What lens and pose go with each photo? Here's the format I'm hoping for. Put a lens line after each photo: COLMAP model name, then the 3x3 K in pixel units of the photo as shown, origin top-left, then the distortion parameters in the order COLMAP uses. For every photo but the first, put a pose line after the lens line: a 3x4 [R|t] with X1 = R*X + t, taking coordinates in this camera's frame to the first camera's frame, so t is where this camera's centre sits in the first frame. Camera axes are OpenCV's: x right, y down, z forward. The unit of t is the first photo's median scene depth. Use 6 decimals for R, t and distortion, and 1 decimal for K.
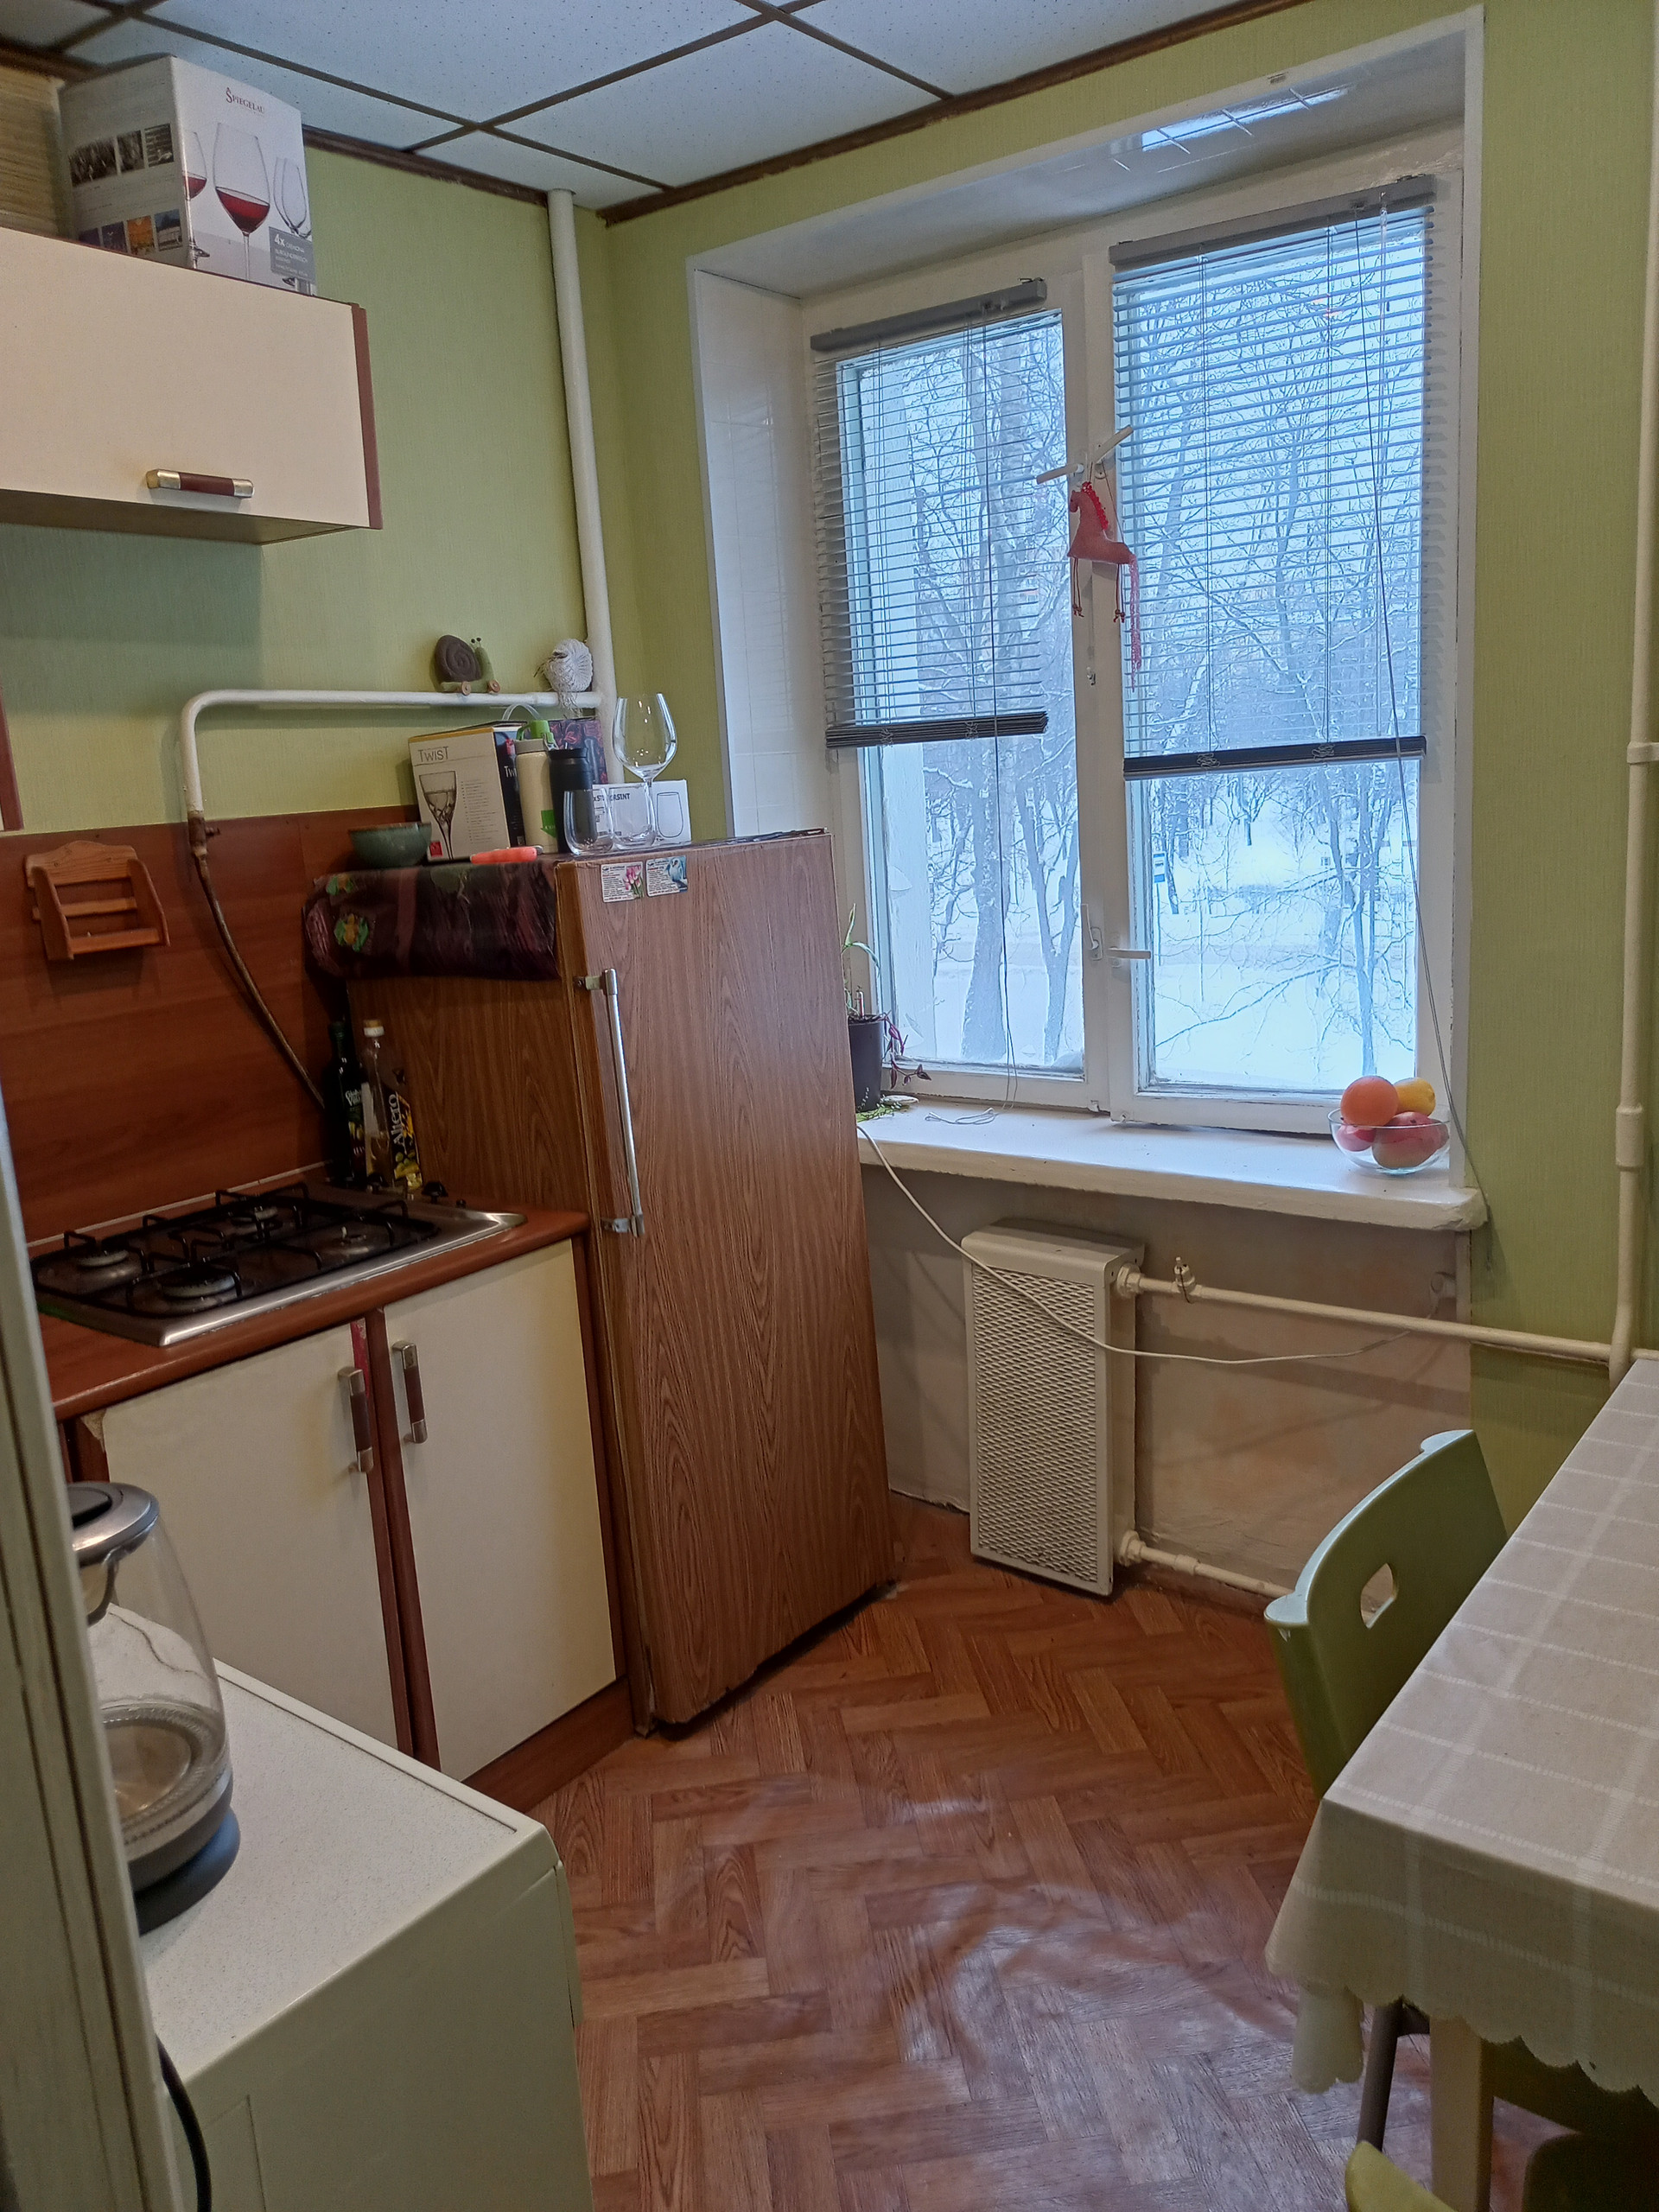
lens RADIAL K [[1680.0, 0, 839.3], [0, 1680.0, 1111.8], [0, 0, 1]] dist [0.015718, -0.021646]
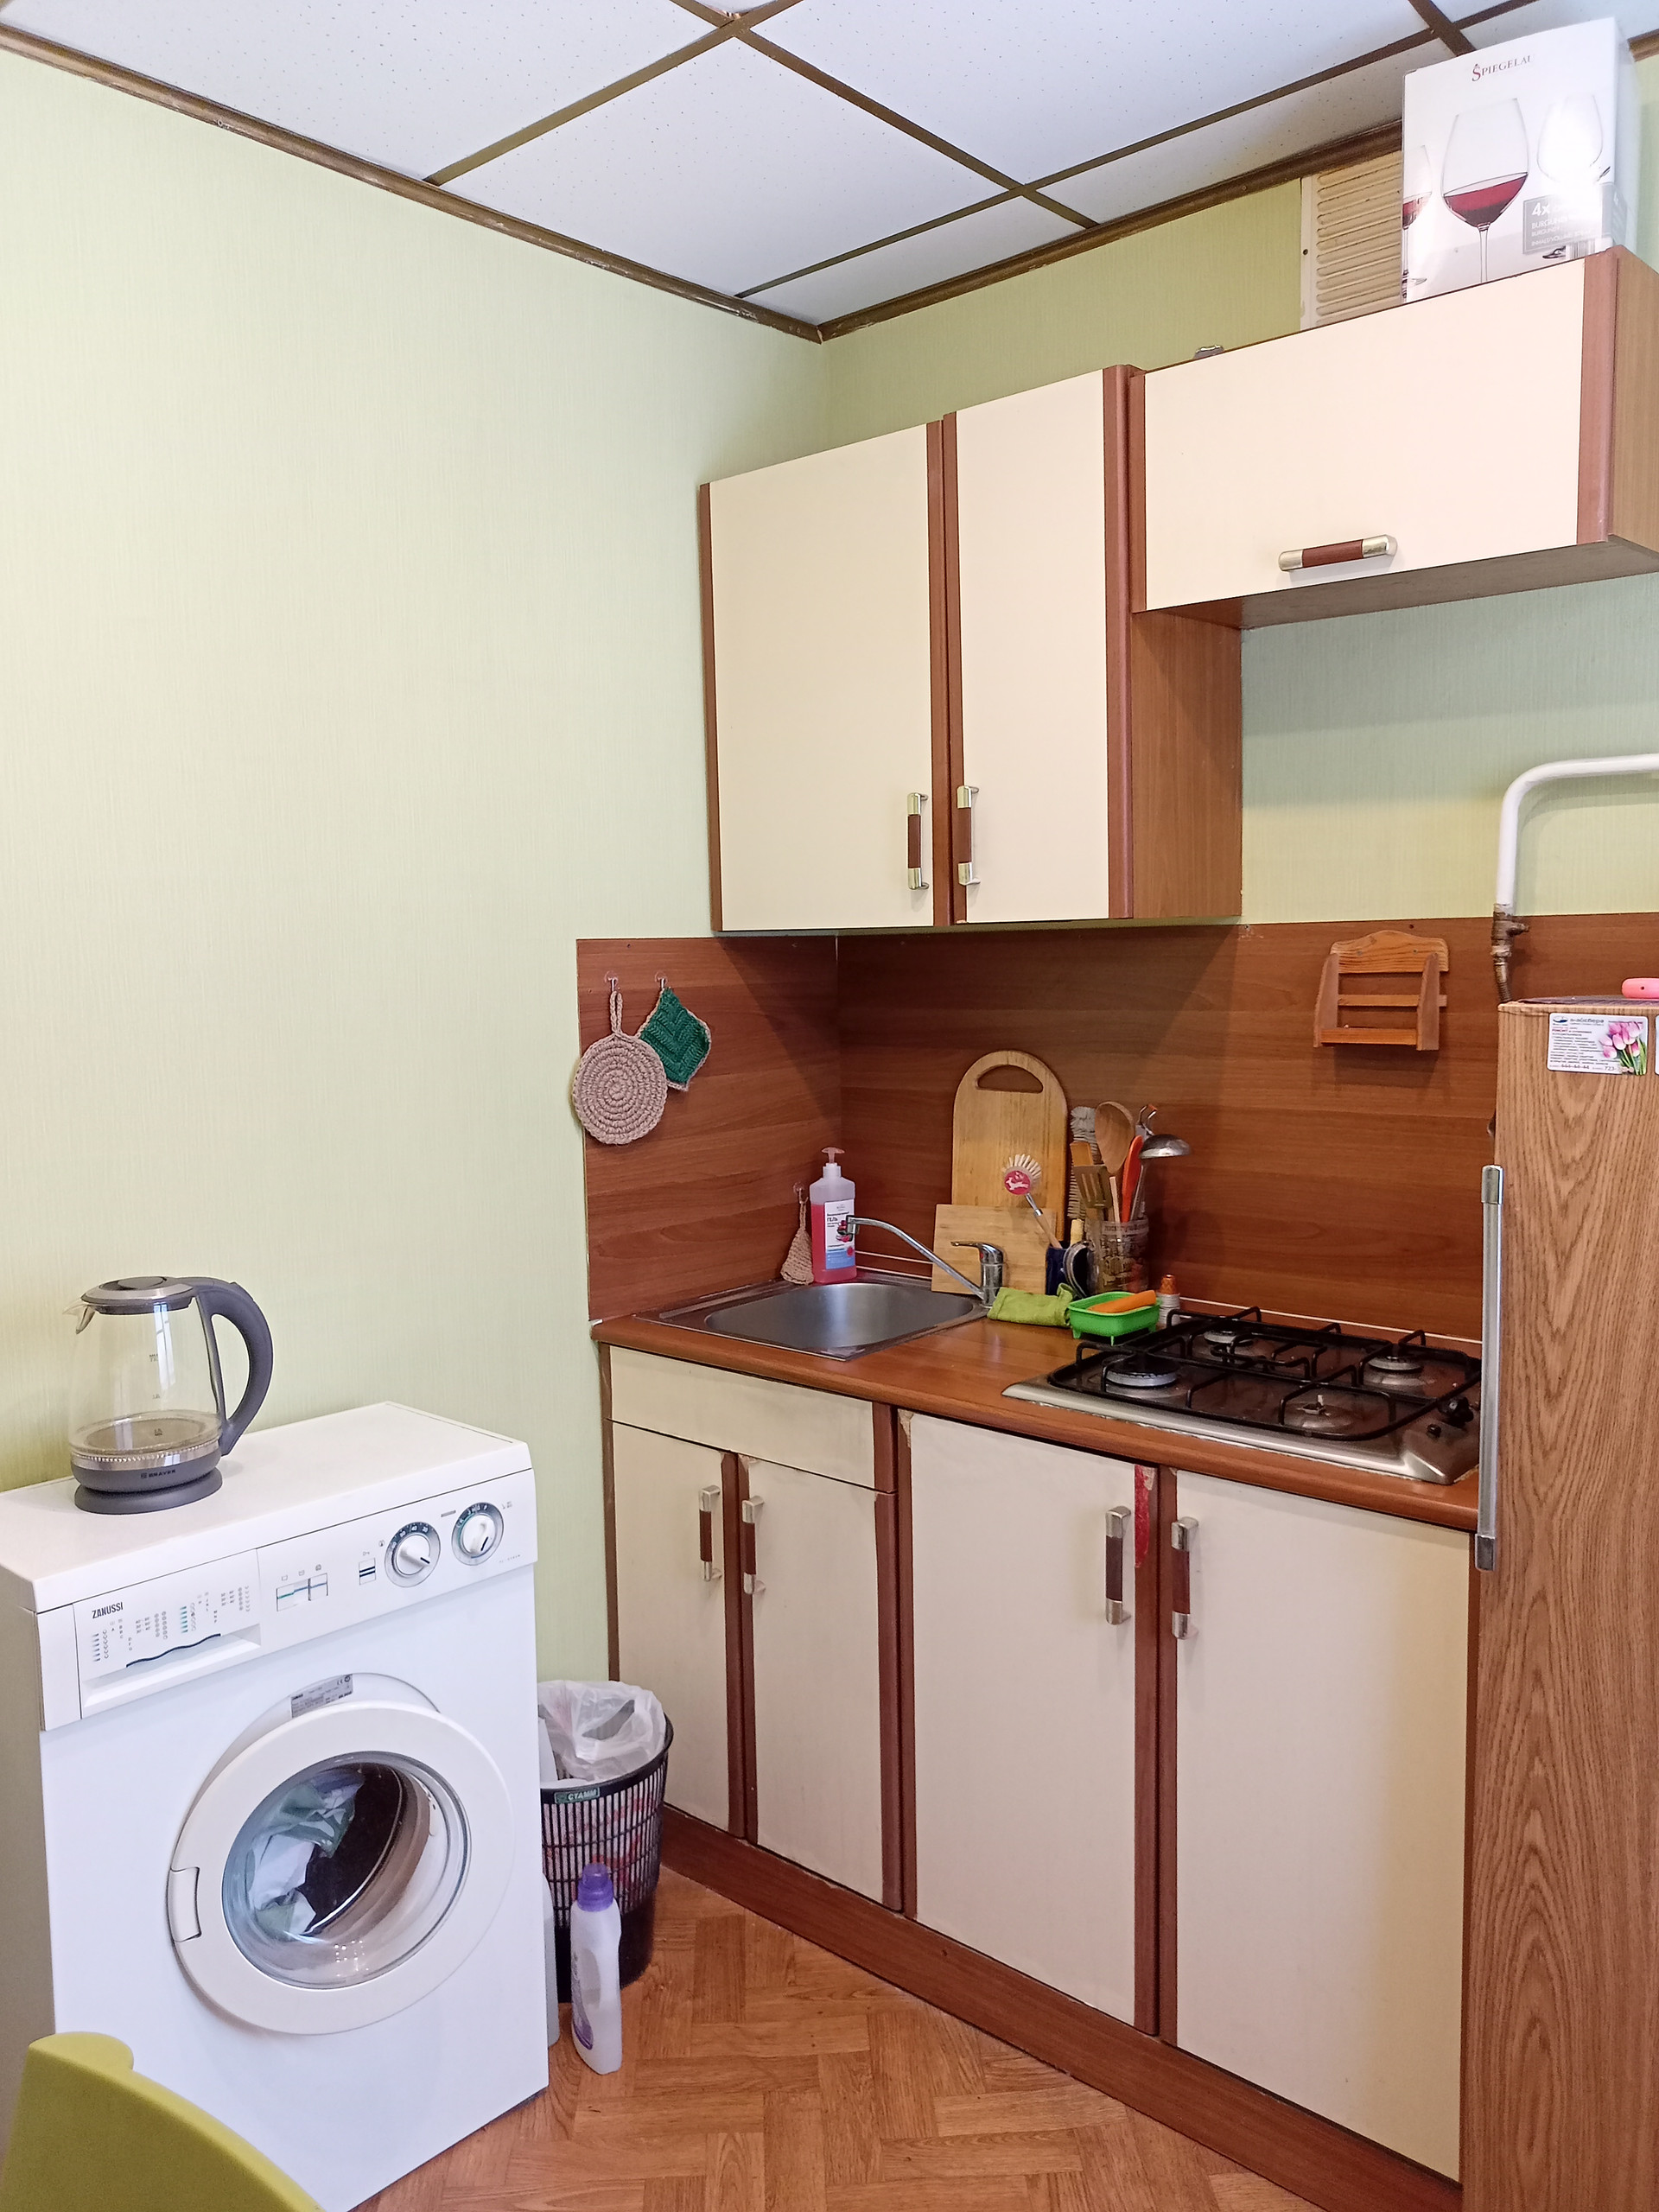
lens RADIAL K [[1680.0, 0, 839.4], [0, 1680.0, 1100.6], [0, 0, 1]] dist [0.015718, -0.021646]
pose [[-0.077012, 0.159880, -0.984128, 0.542195], [-0.181602, 0.968298, 0.171519, -0.178209], [0.980352, 0.191929, -0.045536, 0.771491]]
